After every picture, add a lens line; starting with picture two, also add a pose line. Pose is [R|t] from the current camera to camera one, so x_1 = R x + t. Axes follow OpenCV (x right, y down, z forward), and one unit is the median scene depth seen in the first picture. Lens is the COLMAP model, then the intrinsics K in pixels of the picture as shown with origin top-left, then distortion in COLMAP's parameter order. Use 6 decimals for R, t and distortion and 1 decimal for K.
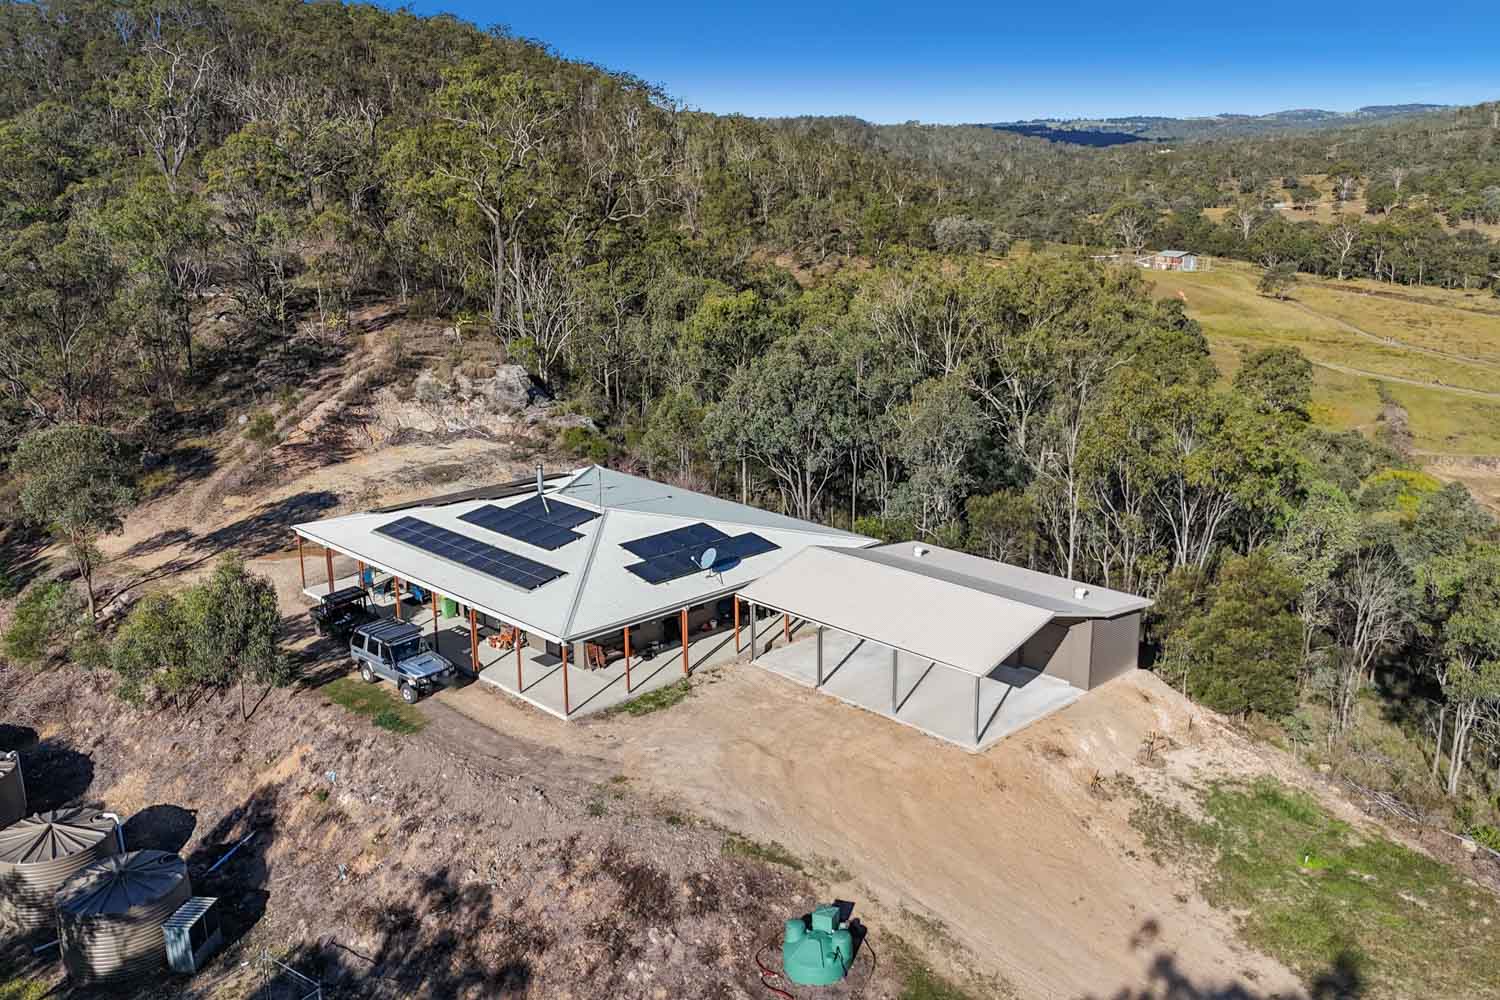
lens RADIAL K [[1321.1, 0, 750.0], [0, 1321.1, 500.0], [0, 0, 1]] dist [0.065461, -0.007280]
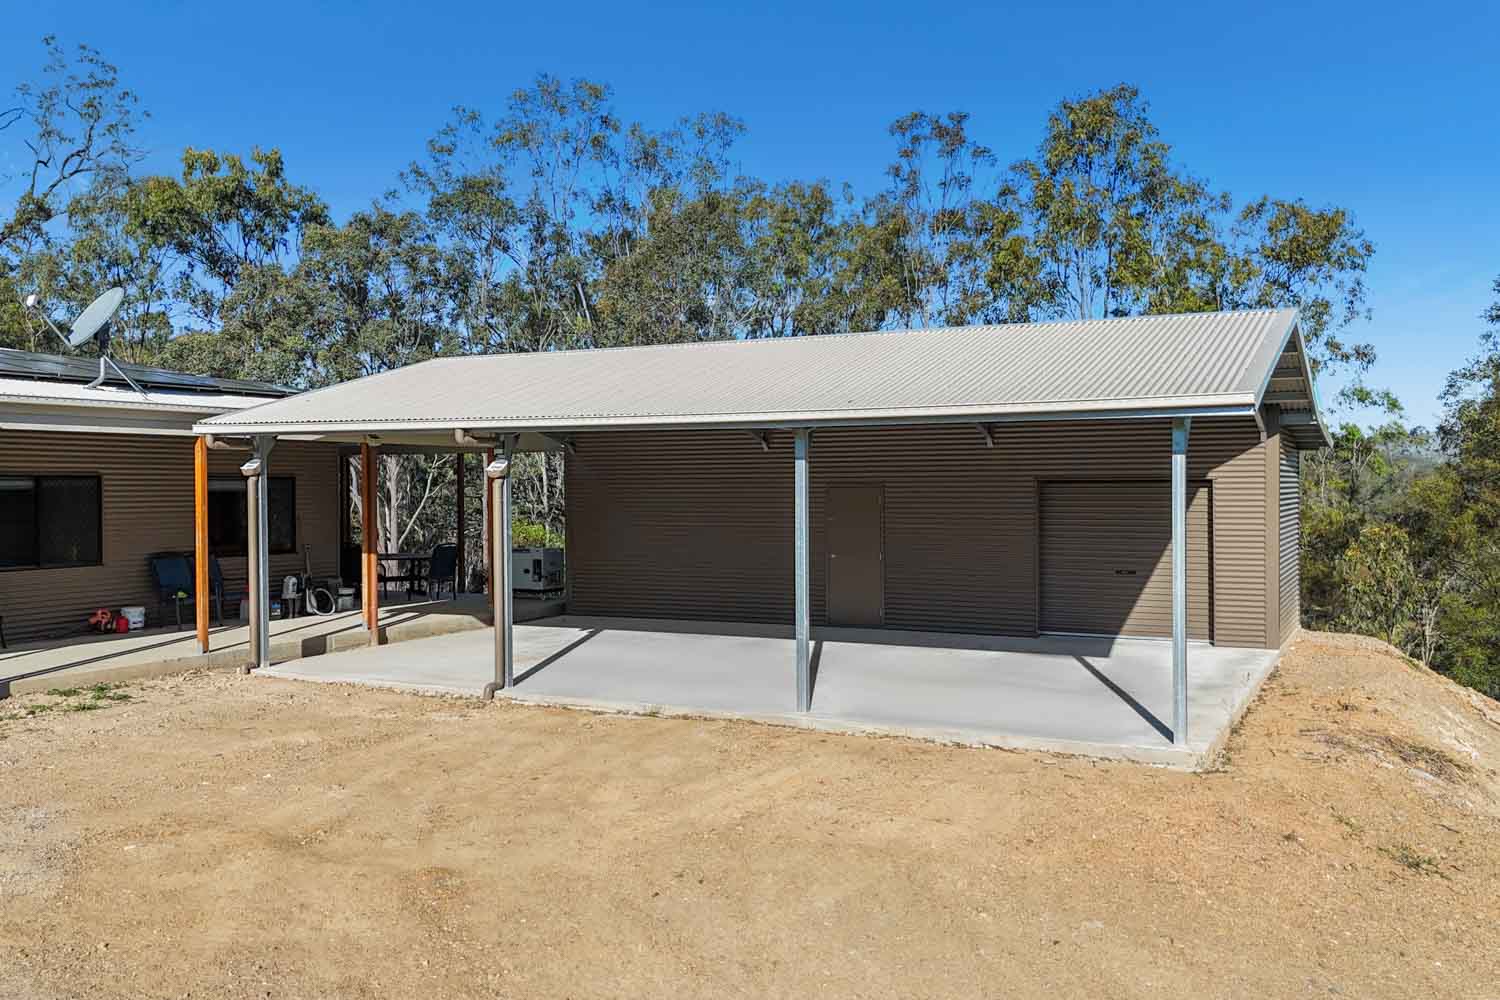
lens RADIAL K [[1321.1, 0, 750.0], [0, 1321.1, 500.0], [0, 0, 1]] dist [0.065461, -0.007280]
pose [[0.944358, -0.008862, 0.328799, 0.008840], [0.092561, 0.966399, -0.239802, 0.187316], [-0.315626, 0.256892, 0.913447, 0.755476]]
